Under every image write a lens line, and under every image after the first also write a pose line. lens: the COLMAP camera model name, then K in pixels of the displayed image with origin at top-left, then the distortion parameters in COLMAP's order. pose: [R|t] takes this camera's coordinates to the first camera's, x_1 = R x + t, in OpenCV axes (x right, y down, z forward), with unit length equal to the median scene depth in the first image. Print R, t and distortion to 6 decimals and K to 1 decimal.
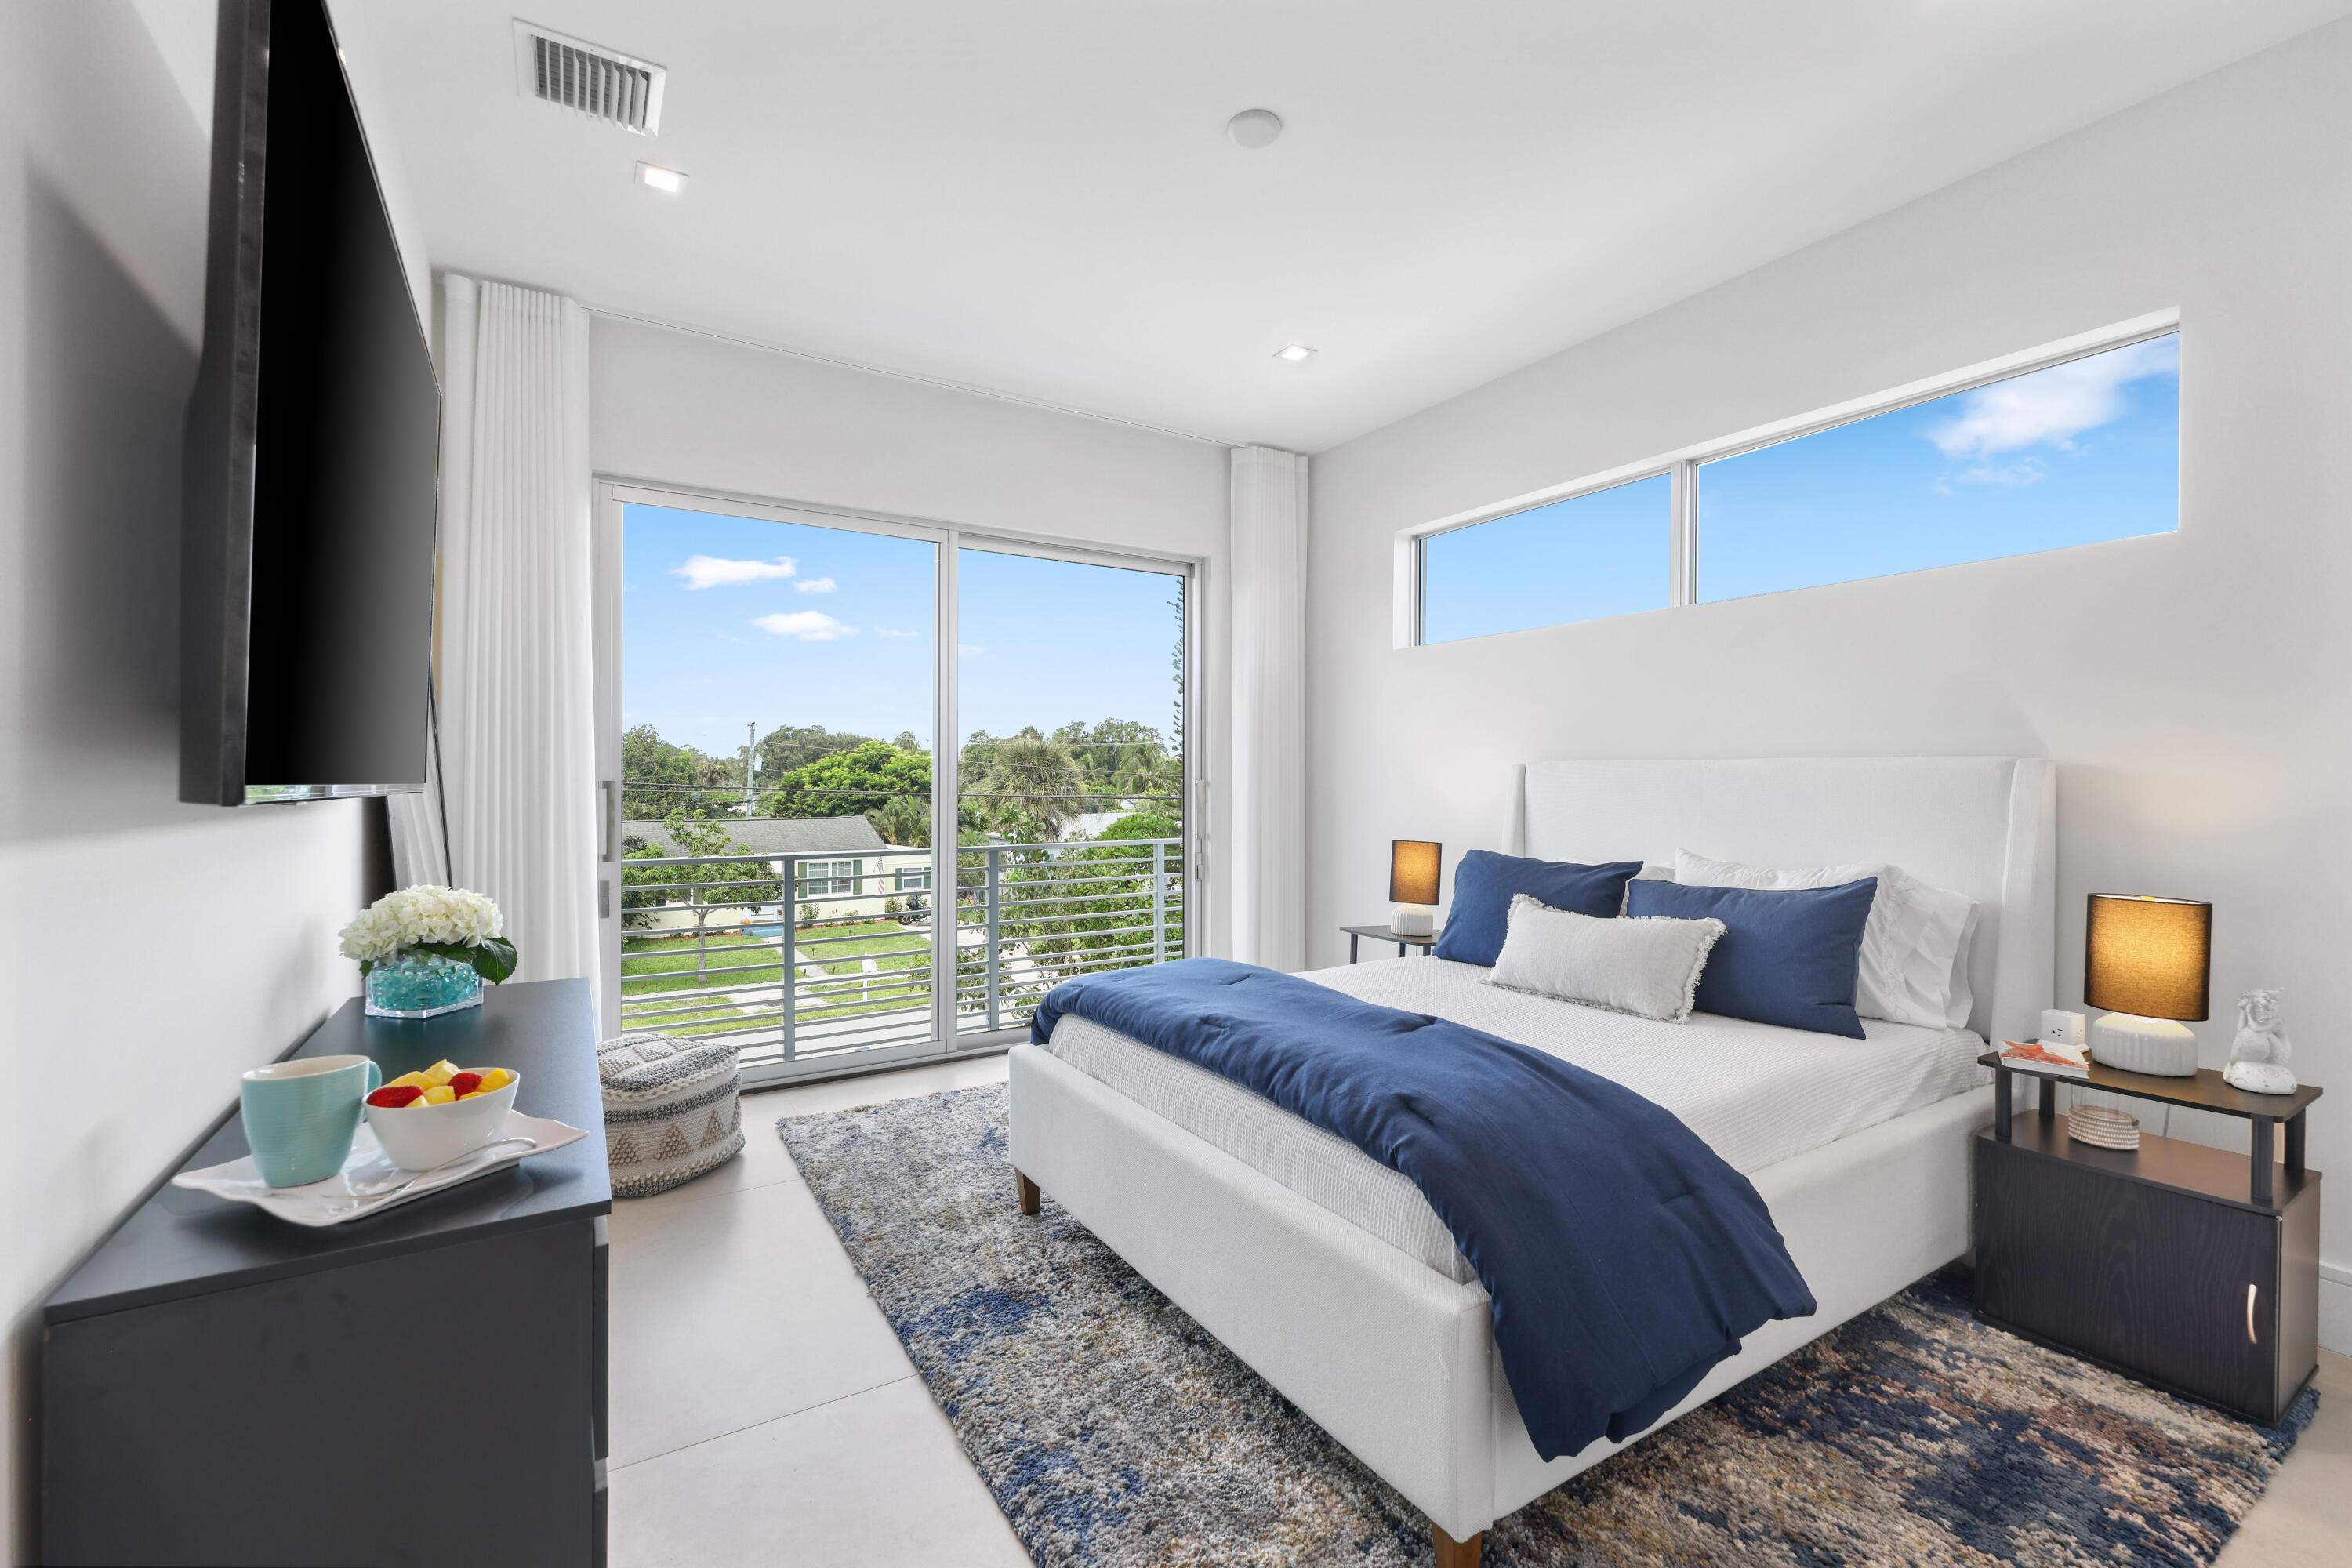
lens RADIAL K [[1011.7, 0, 1195.0], [0, 1011.7, 777.2], [0, 0, 1]] dist [-0.001181, -0.000035]
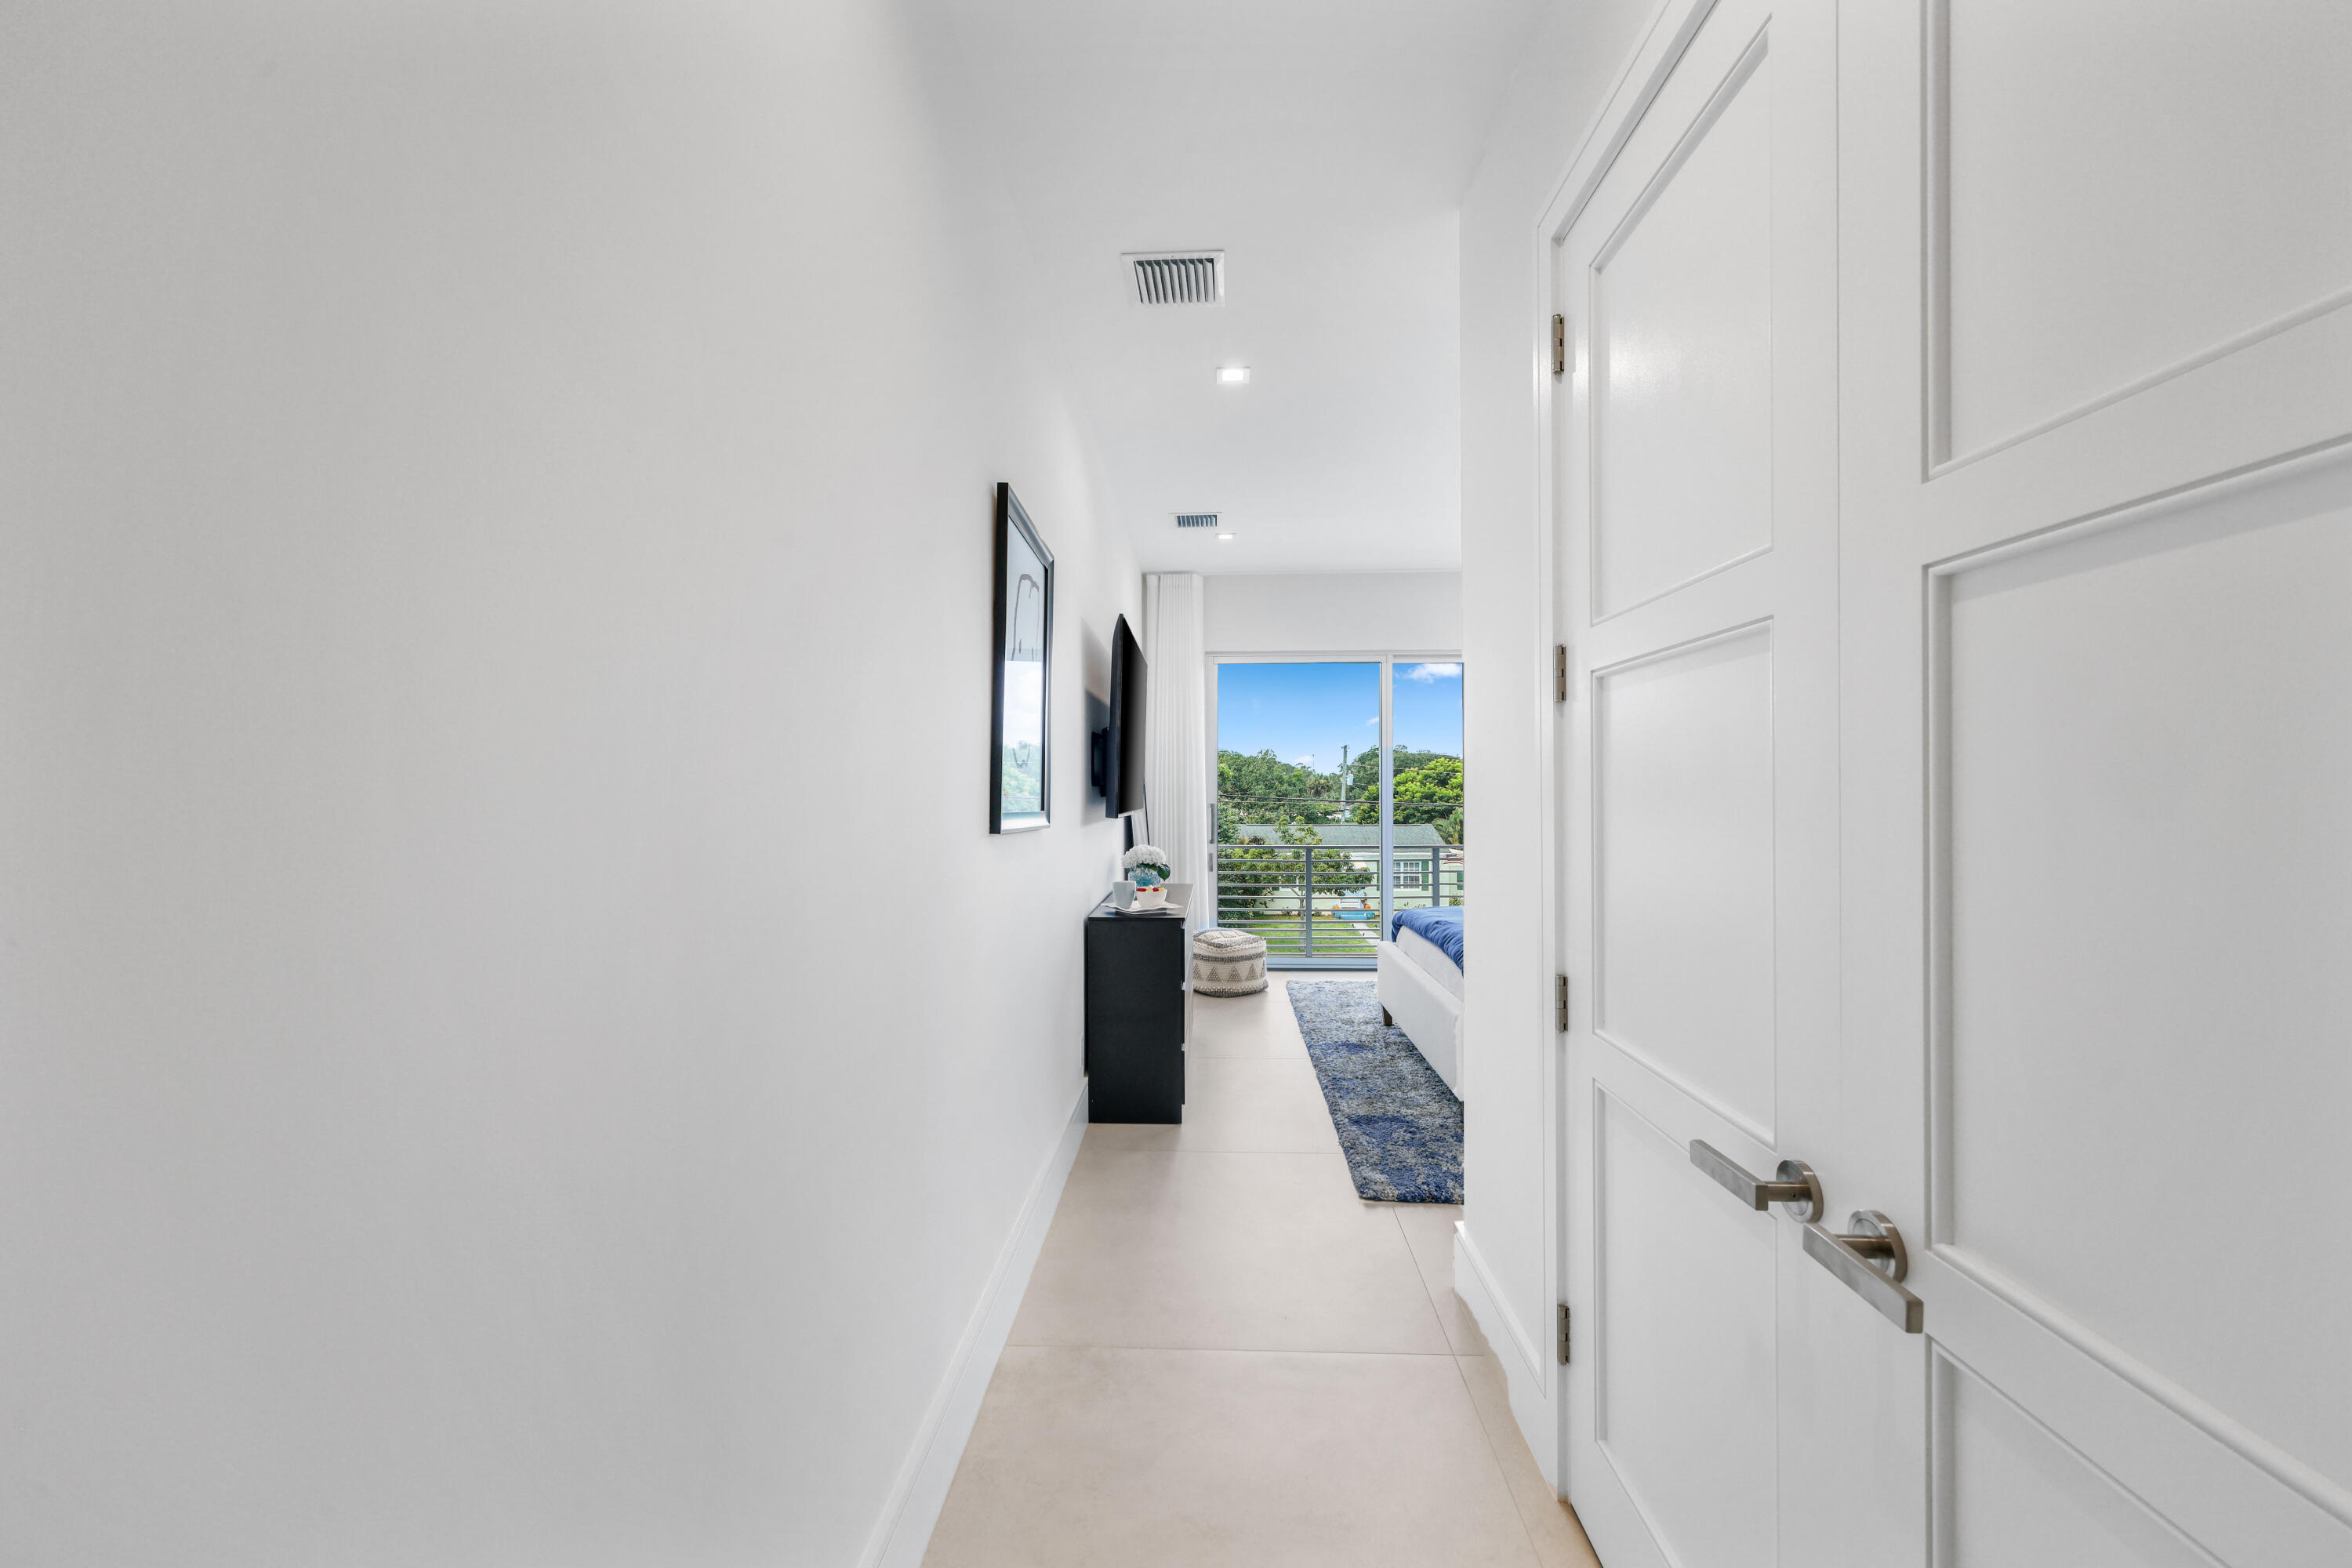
lens RADIAL K [[954.3, 0, 1176.0], [0, 954.3, 784.0], [0, 0, 1]] dist [-0.000007, -0.000002]
pose [[0.824520, -0.004666, -0.565814, 0.073611], [0.002233, 0.999985, -0.004992, -0.004425], [0.565829, 0.002853, 0.824518, -0.102697]]
